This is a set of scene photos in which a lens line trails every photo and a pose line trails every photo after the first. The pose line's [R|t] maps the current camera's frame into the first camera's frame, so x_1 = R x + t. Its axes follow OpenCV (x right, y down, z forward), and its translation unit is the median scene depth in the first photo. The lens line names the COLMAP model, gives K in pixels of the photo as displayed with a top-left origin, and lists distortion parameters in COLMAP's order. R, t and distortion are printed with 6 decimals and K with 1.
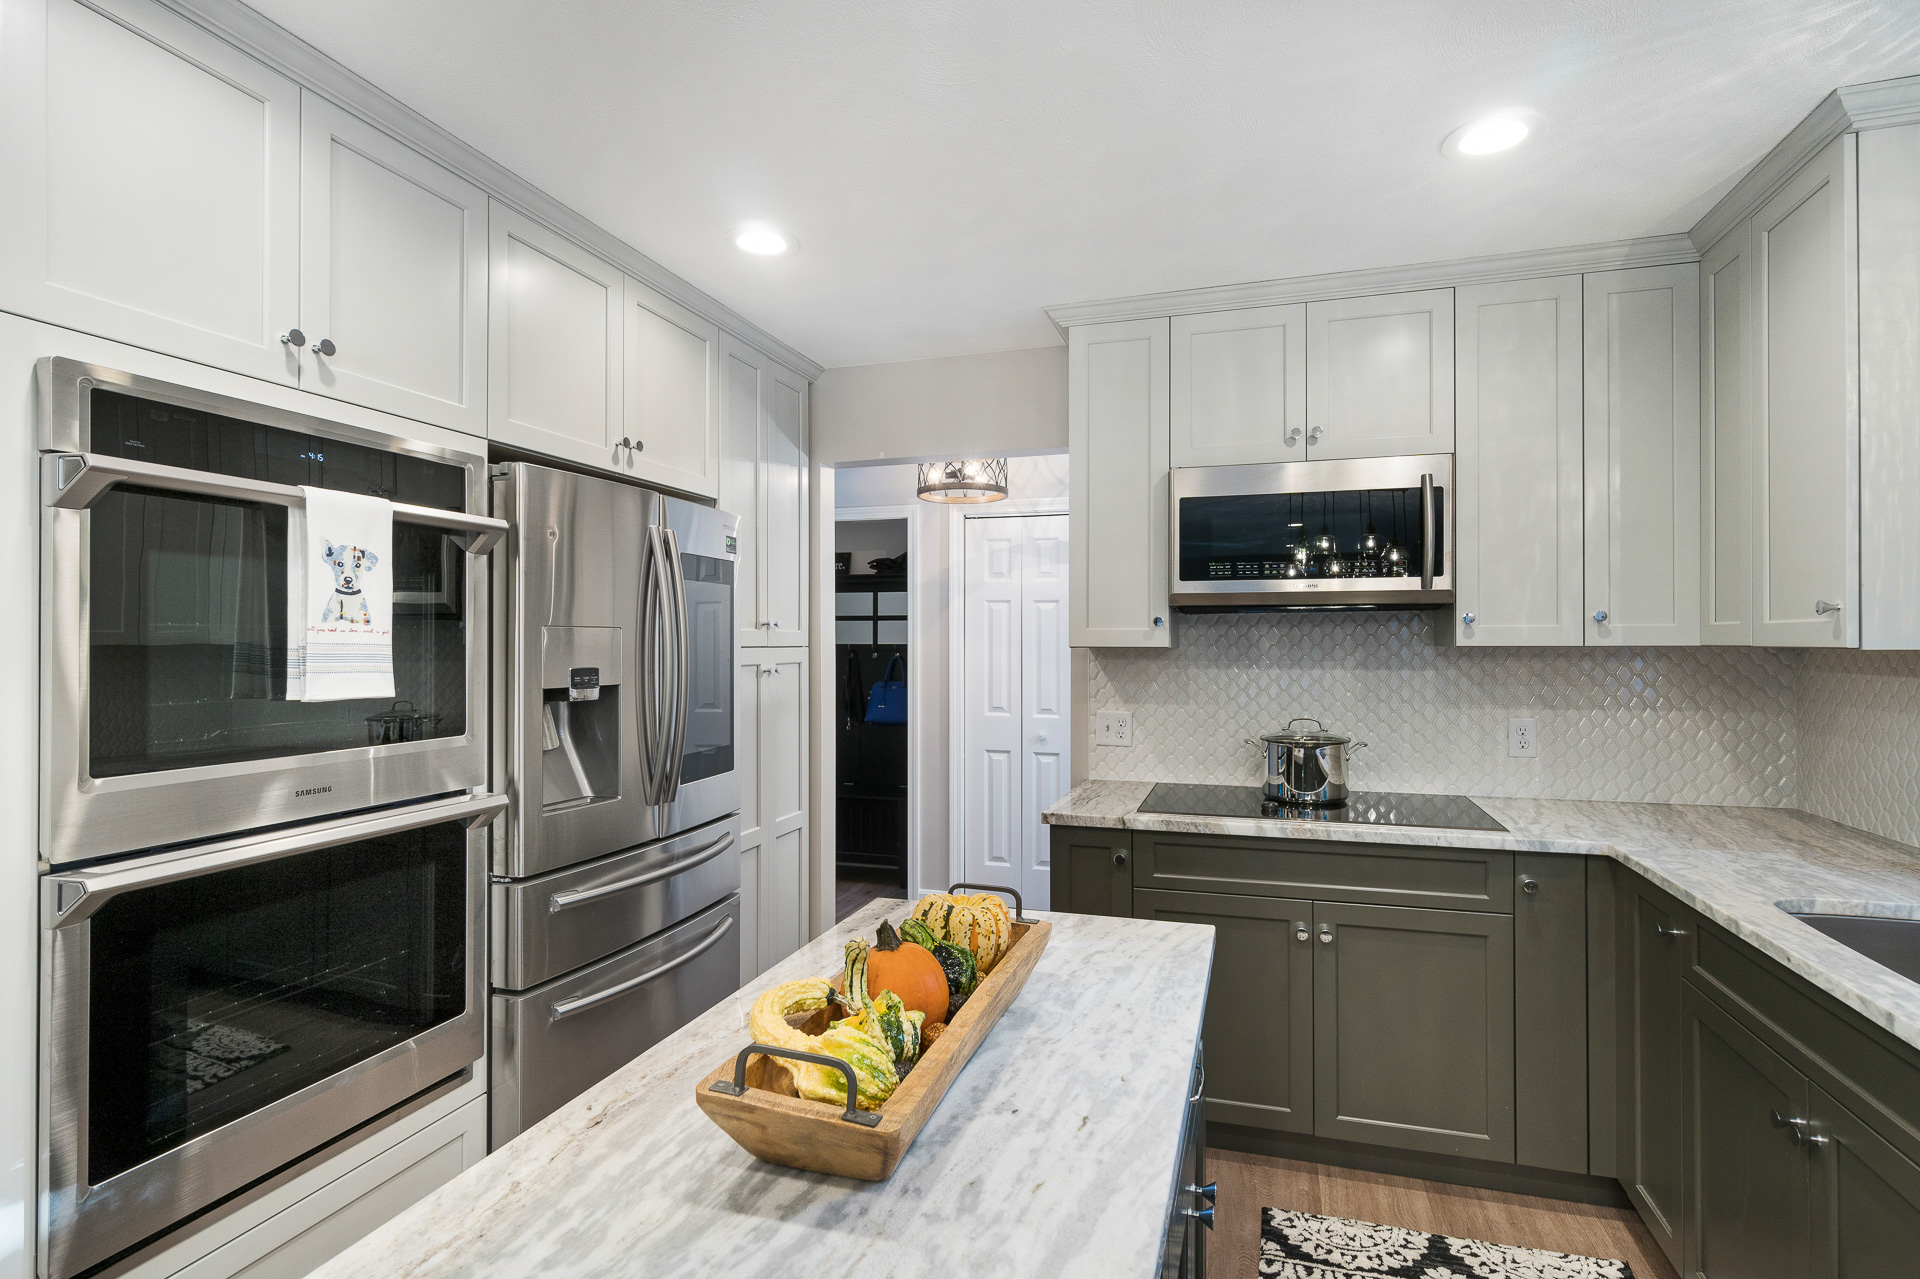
lens RADIAL K [[948.0, 0, 960.0], [0, 948.0, 639.5], [0, 0, 1]] dist [0.002654, -0.000311]
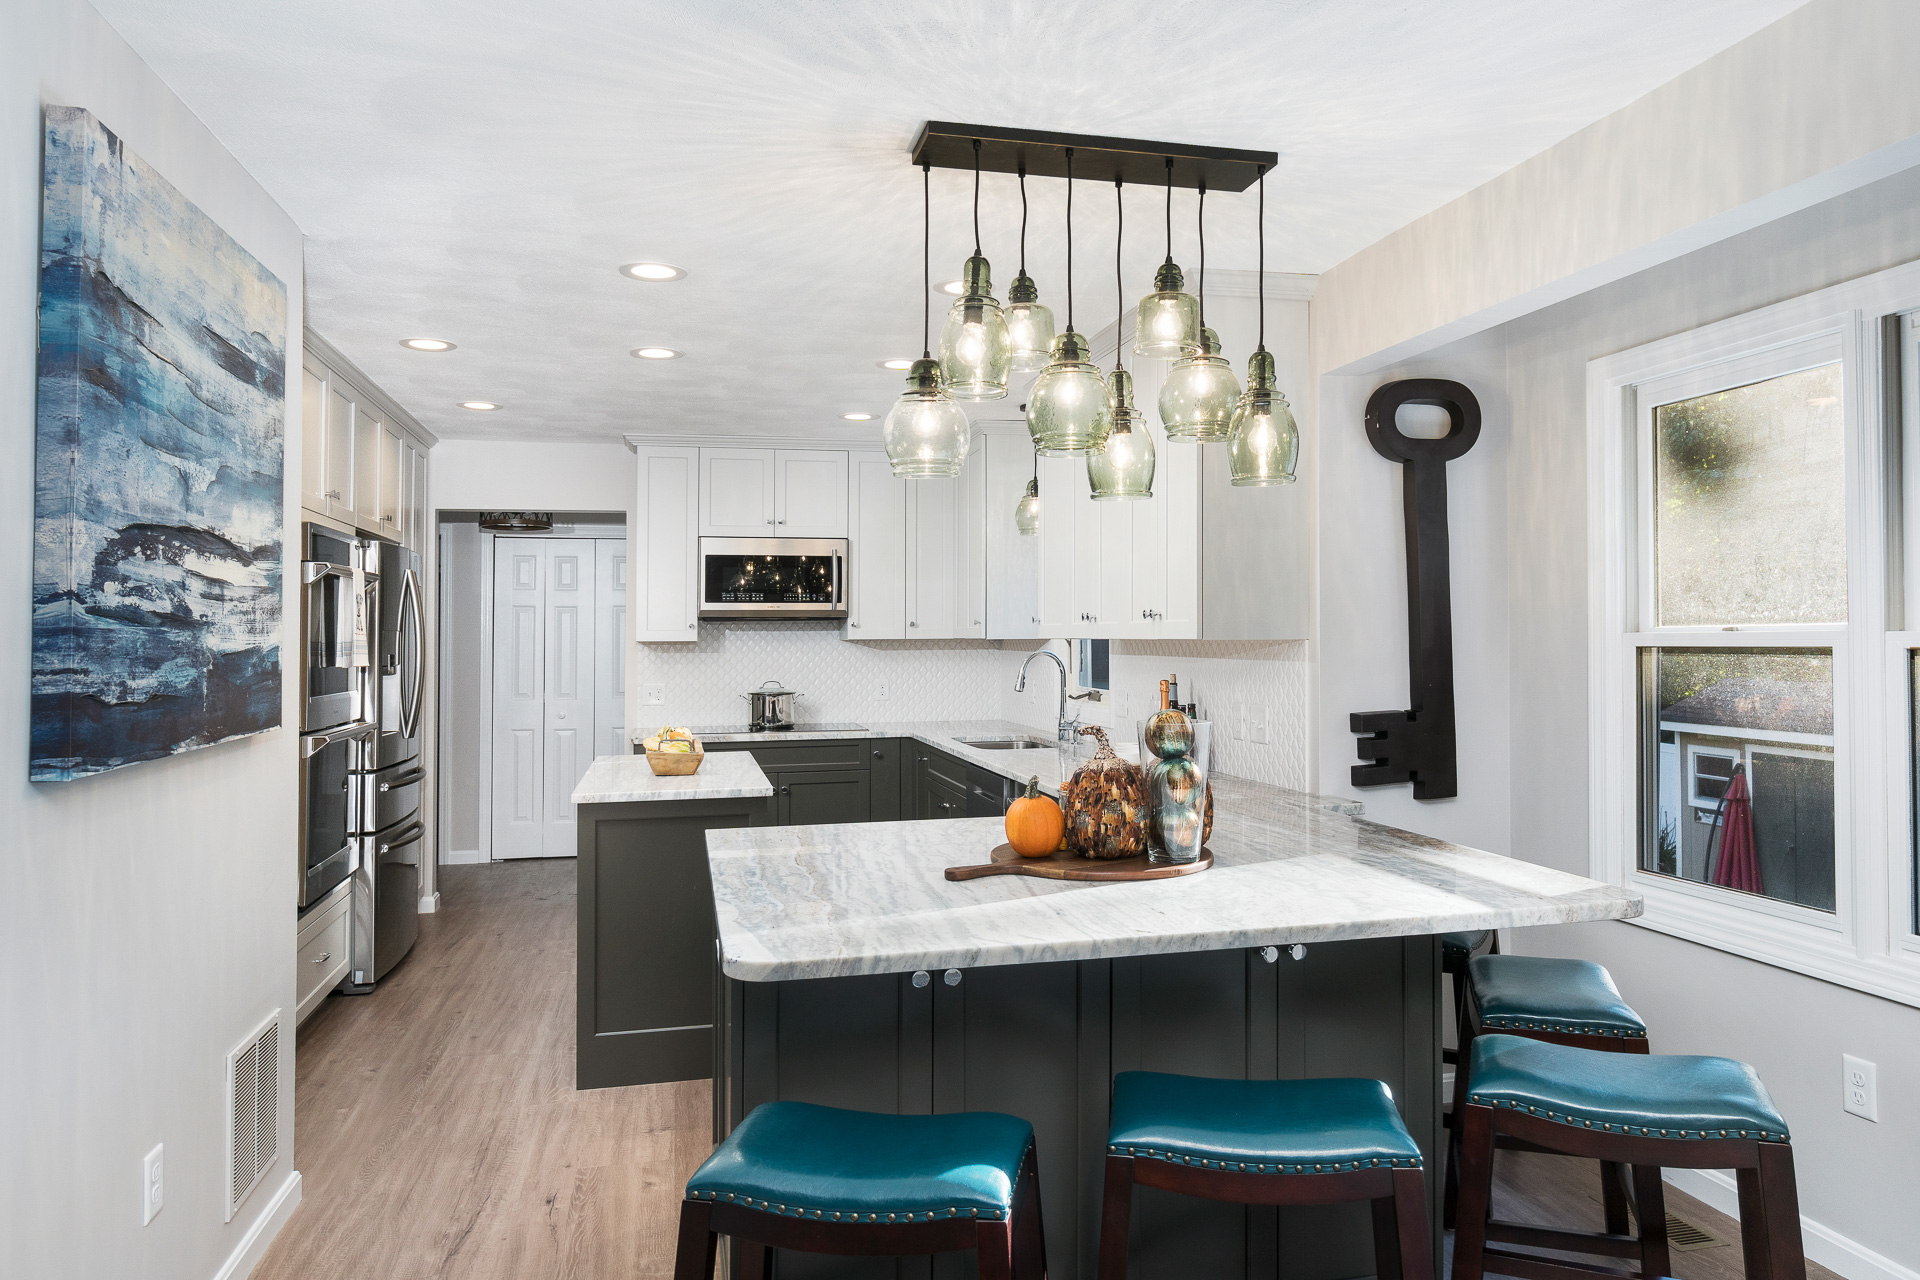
lens RADIAL K [[1287.0, 0, 971.9], [0, 1287.0, 598.5], [0, 0, 1]] dist [0.002472, -0.001042]
pose [[0.857768, 0.010652, 0.513926, -0.690016], [0.004479, 0.999592, -0.028194, -0.000996], [-0.514017, 0.026486, 0.857371, -1.564549]]
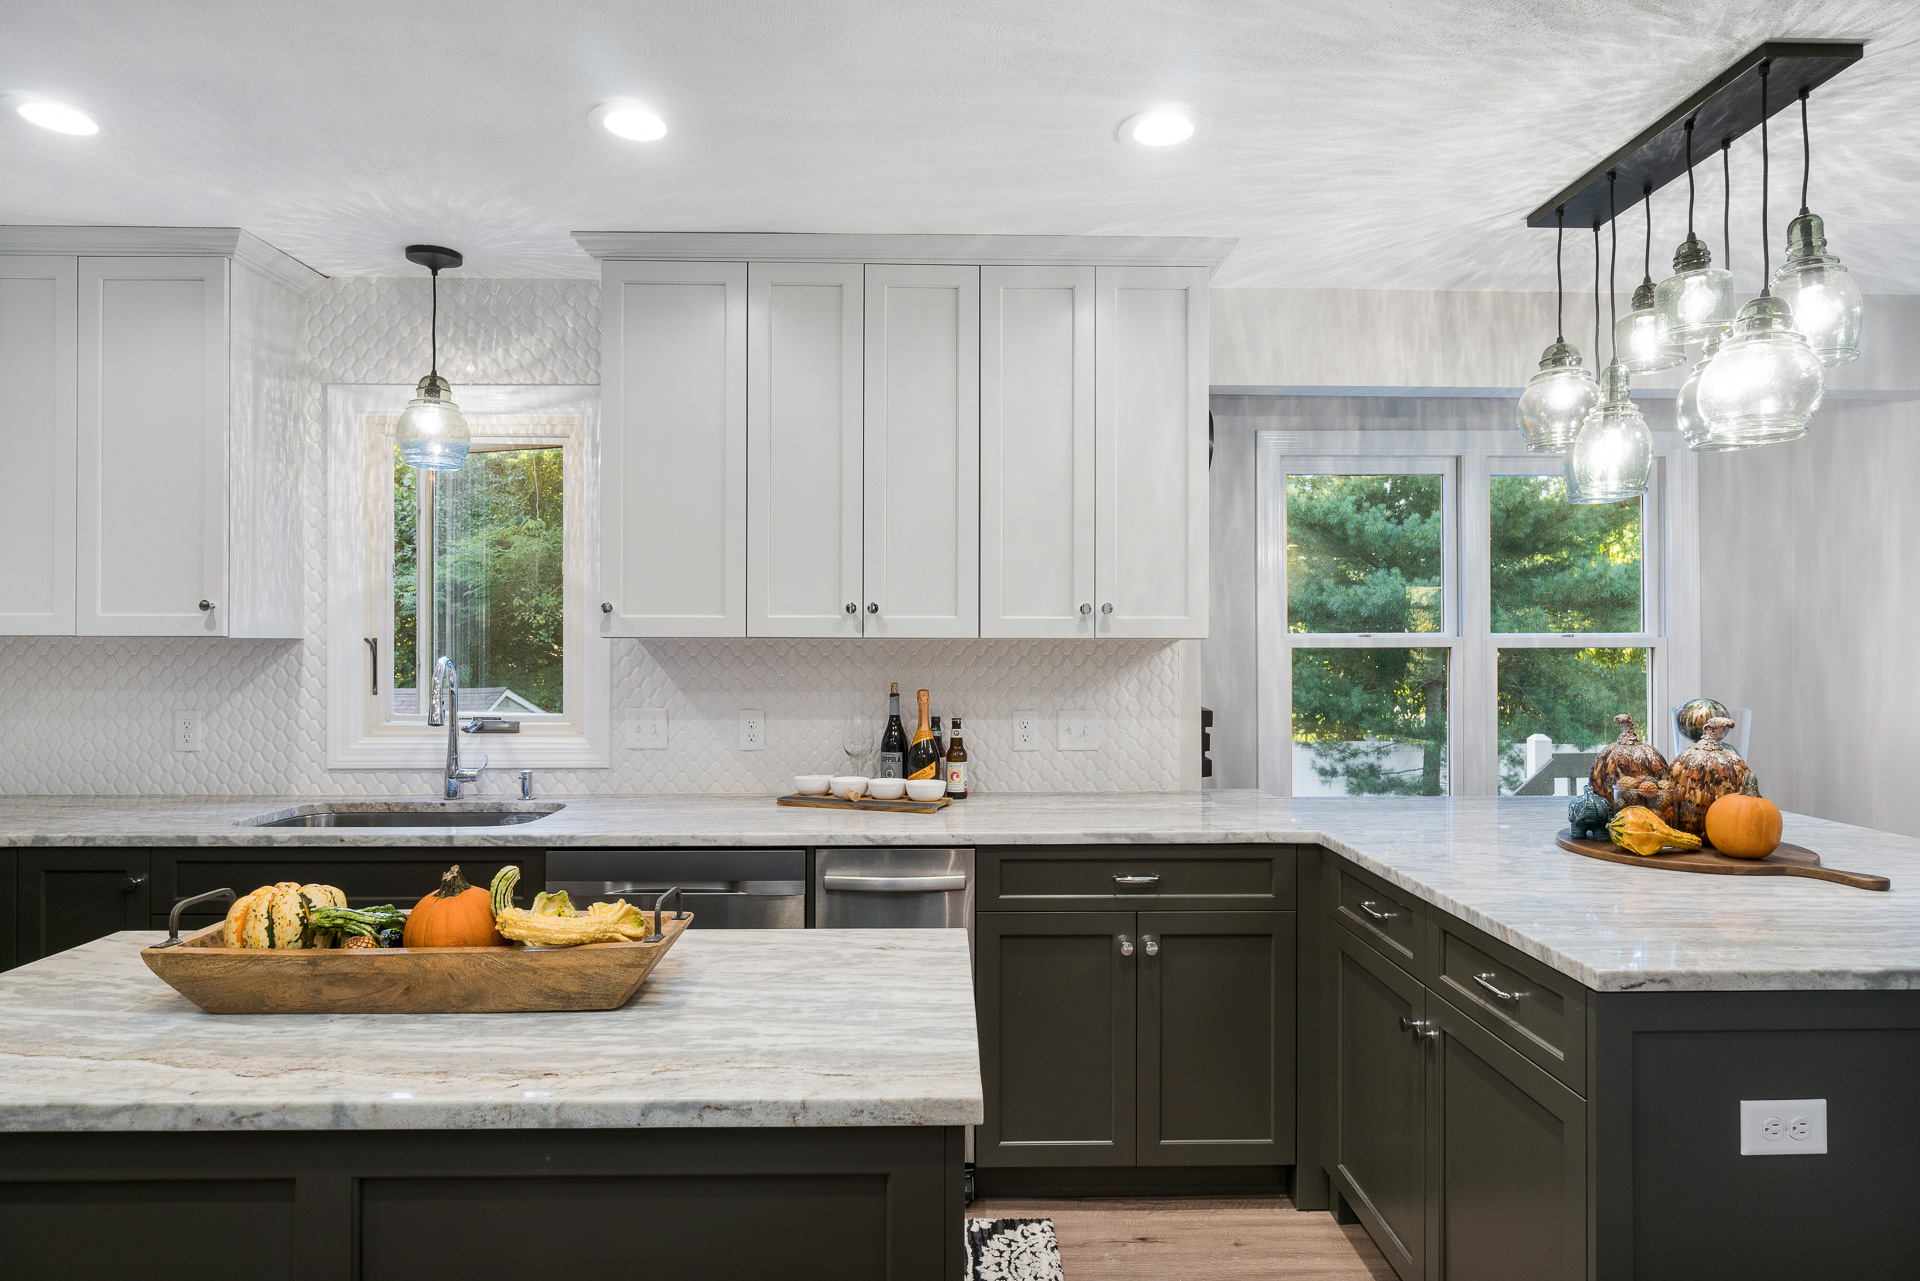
lens RADIAL K [[1063.5, 0, 972.9], [0, 1063.5, 642.0], [0, 0, 1]] dist [-0.003849, -0.000484]
pose [[-0.331909, 0.004973, 0.943298, -0.694086], [-0.002523, 0.999978, -0.006160, 0.018152], [-0.943308, -0.004424, -0.331889, 0.402640]]
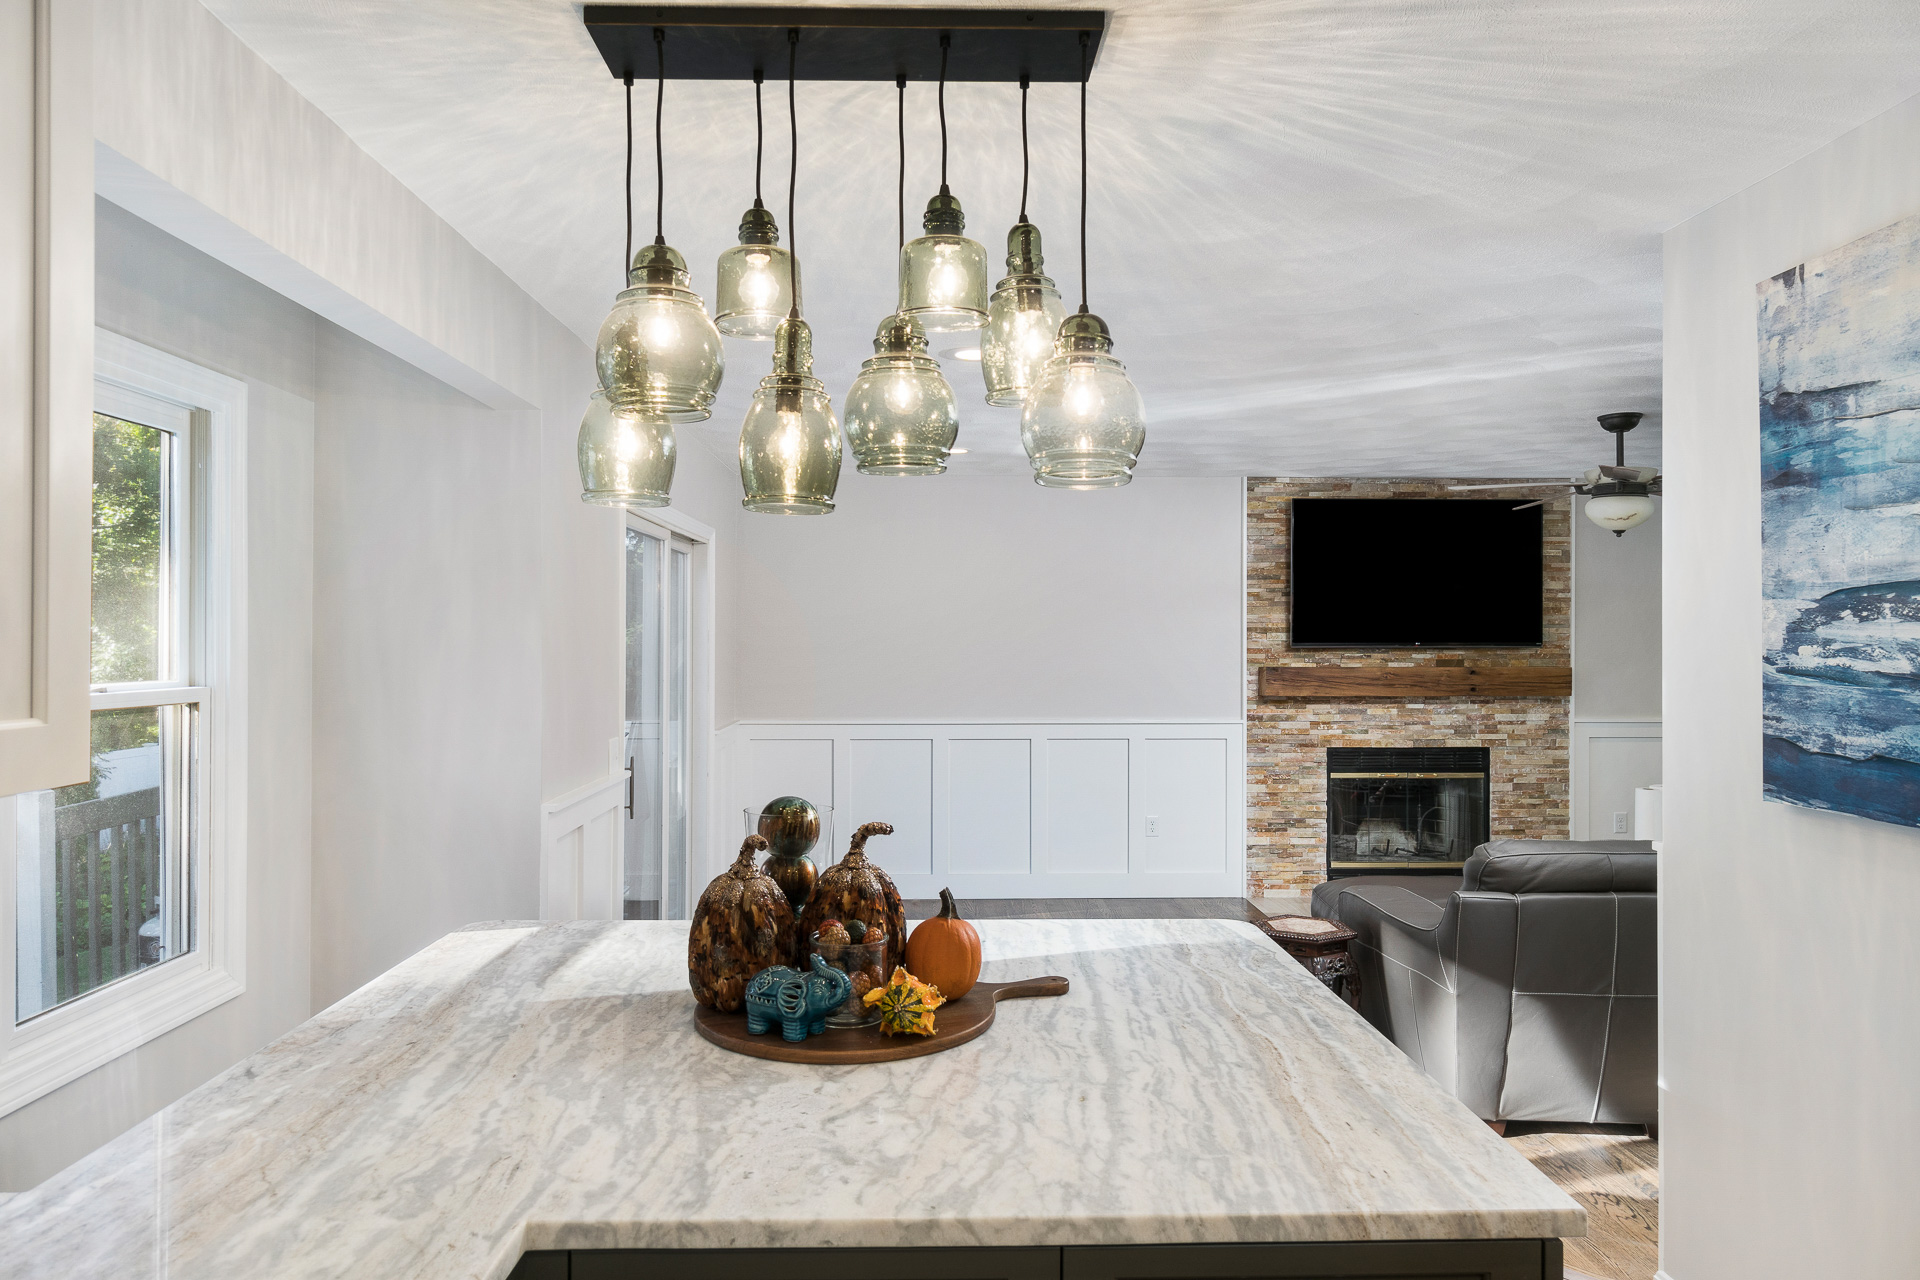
lens RADIAL K [[1220.5, 0, 960.0], [0, 1220.5, 623.8], [0, 0, 1]] dist [0.000890, -0.000222]
pose [[-0.943299, -0.003103, -0.331930, 0.253655], [0.002536, 0.999860, -0.016553, -0.044877], [0.331934, -0.016456, -0.943159, 0.260187]]
